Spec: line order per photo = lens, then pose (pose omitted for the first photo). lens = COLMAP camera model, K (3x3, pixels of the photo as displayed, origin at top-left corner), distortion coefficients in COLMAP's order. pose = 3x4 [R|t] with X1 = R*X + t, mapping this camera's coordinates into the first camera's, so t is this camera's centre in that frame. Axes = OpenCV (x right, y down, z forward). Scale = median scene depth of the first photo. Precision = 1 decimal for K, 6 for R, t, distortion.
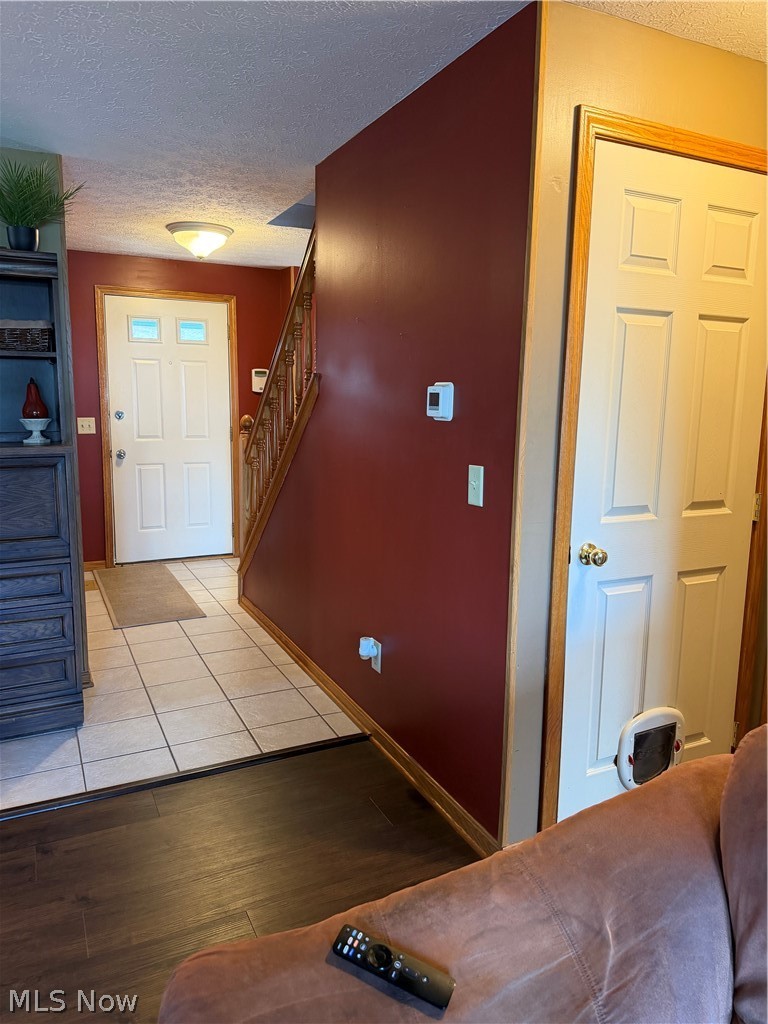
lens RADIAL K [[709.6, 0, 390.4], [0, 709.6, 516.0], [0, 0, 1]] dist [0.124964, -0.188079]
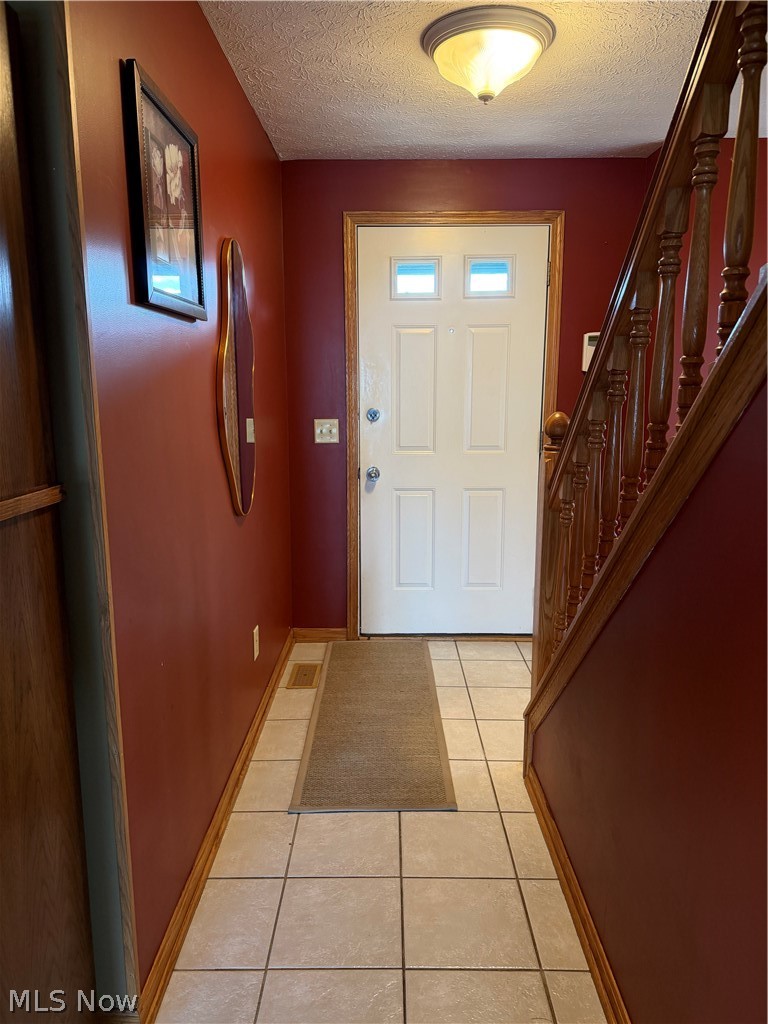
lens RADIAL K [[709.6, 0, 390.4], [0, 709.6, 516.0], [0, 0, 1]] dist [0.124964, -0.188079]
pose [[0.894006, 0.058680, -0.444196, -0.070020], [-0.055660, 0.998252, 0.019849, -0.063636], [0.444584, 0.006978, 0.895710, 0.439837]]
